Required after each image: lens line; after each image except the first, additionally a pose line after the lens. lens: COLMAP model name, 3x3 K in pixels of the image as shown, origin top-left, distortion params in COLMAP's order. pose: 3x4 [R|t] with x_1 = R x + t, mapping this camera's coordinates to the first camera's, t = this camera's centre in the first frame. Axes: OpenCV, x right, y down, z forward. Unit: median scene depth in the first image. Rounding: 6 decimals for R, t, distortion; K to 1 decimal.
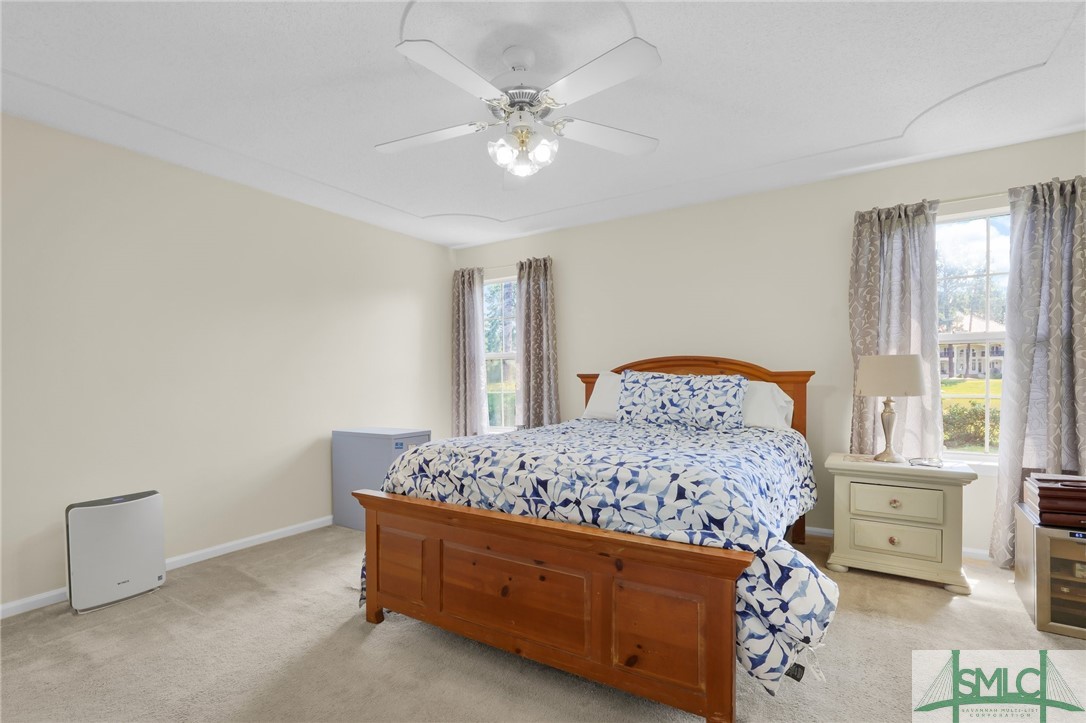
lens RADIAL K [[507.8, 0, 544.7], [0, 507.8, 389.1], [0, 0, 1]] dist [-0.022065, 0.000105]
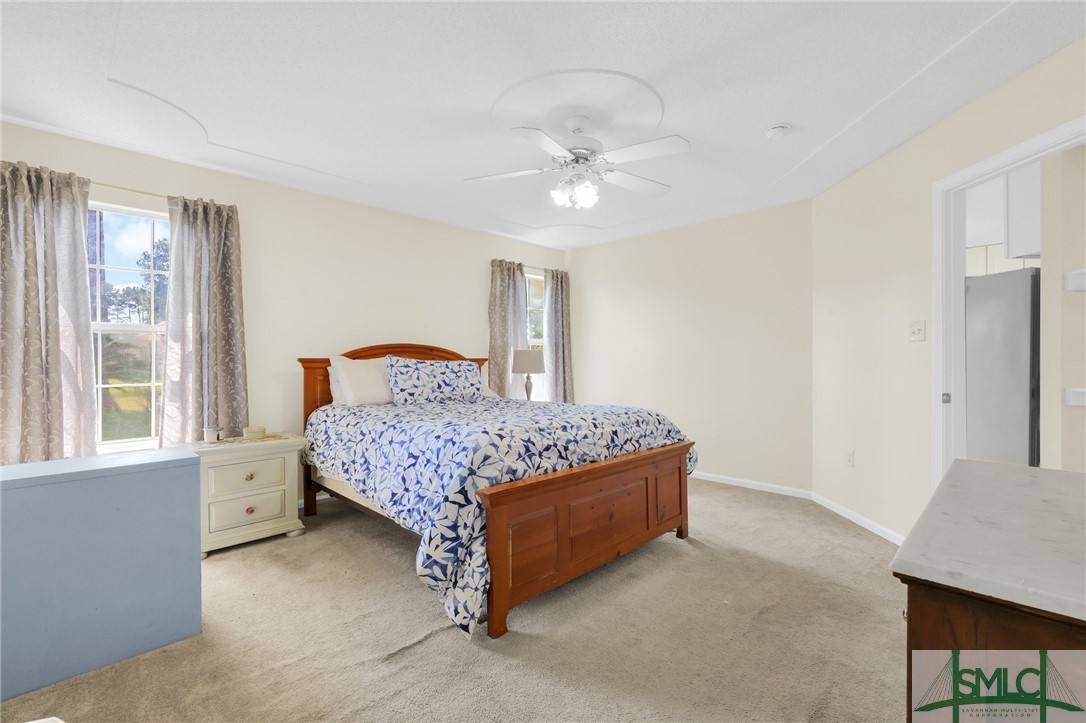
lens RADIAL K [[480.7, 0, 543.4], [0, 480.7, 367.4], [0, 0, 1]] dist [-0.023034, 0.011650]
pose [[0.218959, -0.003316, 0.975728, -0.906974], [0.024616, 0.999695, -0.002126, -0.003004], [-0.975423, 0.024484, 0.218974, 0.581101]]
